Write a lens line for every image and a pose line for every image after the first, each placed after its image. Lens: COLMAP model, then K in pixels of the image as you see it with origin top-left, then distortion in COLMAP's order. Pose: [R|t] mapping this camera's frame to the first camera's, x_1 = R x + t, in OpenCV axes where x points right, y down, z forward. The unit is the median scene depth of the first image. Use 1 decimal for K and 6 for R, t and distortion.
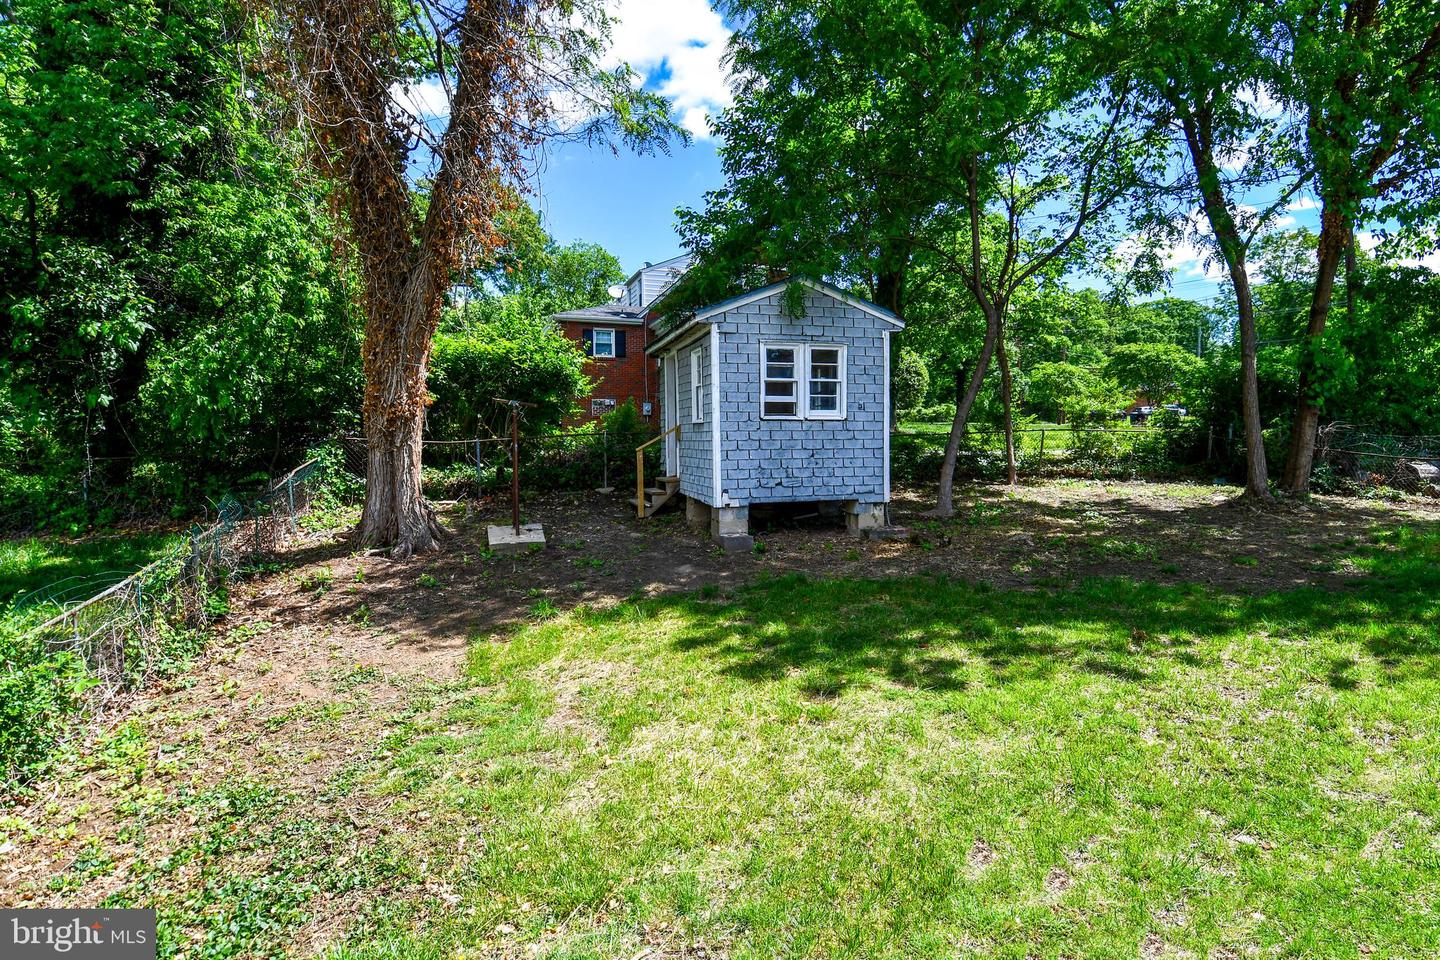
lens RADIAL K [[793.8, 0, 744.5], [0, 793.8, 468.6], [0, 0, 1]] dist [0.056310, -0.076081]
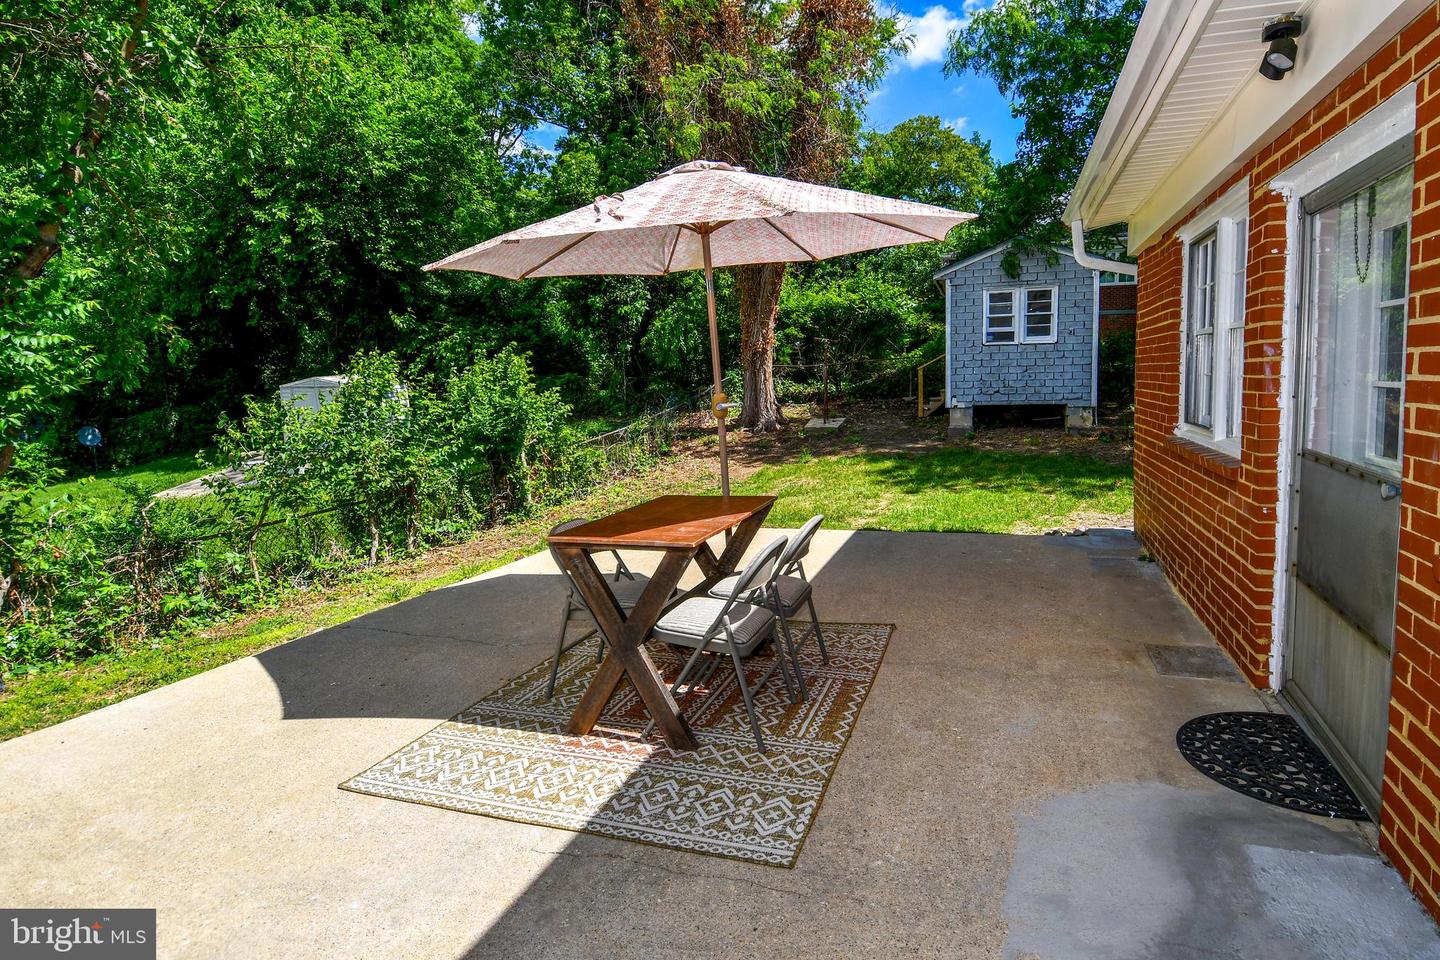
lens RADIAL K [[793.8, 0, 744.5], [0, 793.8, 468.6], [0, 0, 1]] dist [0.056310, -0.076081]
pose [[0.828115, 0.054487, -0.557904, 0.446815], [-0.001075, 0.995417, 0.095620, 0.019448], [0.560557, -0.078584, 0.824379, -0.392508]]
